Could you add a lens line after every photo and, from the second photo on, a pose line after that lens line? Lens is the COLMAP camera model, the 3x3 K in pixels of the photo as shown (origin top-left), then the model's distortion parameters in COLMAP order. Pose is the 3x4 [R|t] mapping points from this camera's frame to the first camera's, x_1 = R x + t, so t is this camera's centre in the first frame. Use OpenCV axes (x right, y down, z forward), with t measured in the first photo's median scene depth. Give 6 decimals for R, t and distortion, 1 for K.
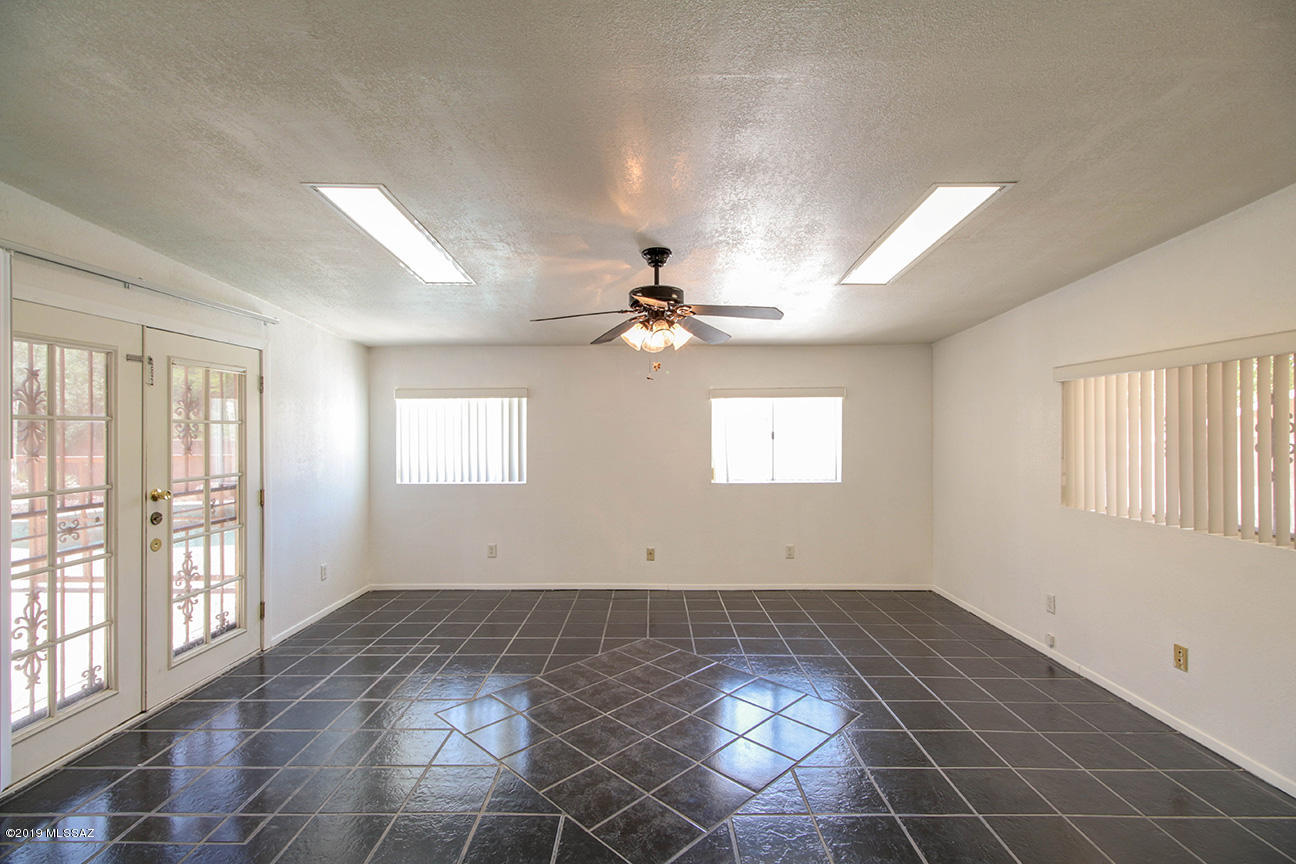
lens RADIAL K [[591.9, 0, 646.2], [0, 591.9, 428.1], [0, 0, 1]] dist [0.022858, -0.010486]
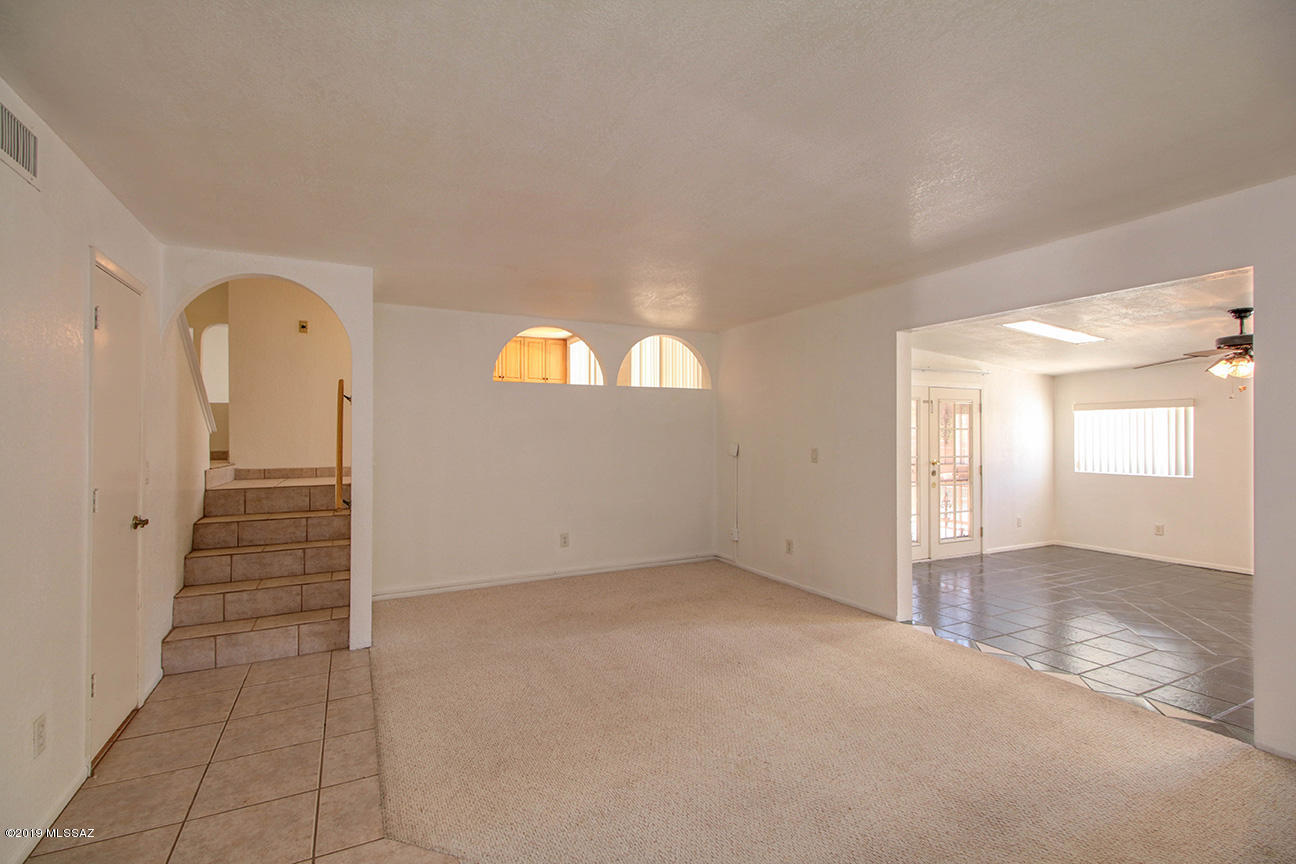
lens RADIAL K [[591.9, 0, 644.5], [0, 591.9, 432.5], [0, 0, 1]] dist [0.022858, -0.010486]
pose [[0.453139, -0.000738, -0.891440, 0.526202], [0.001268, 0.999999, -0.000183, 0.000323], [0.891439, -0.001047, 0.453139, -0.762441]]
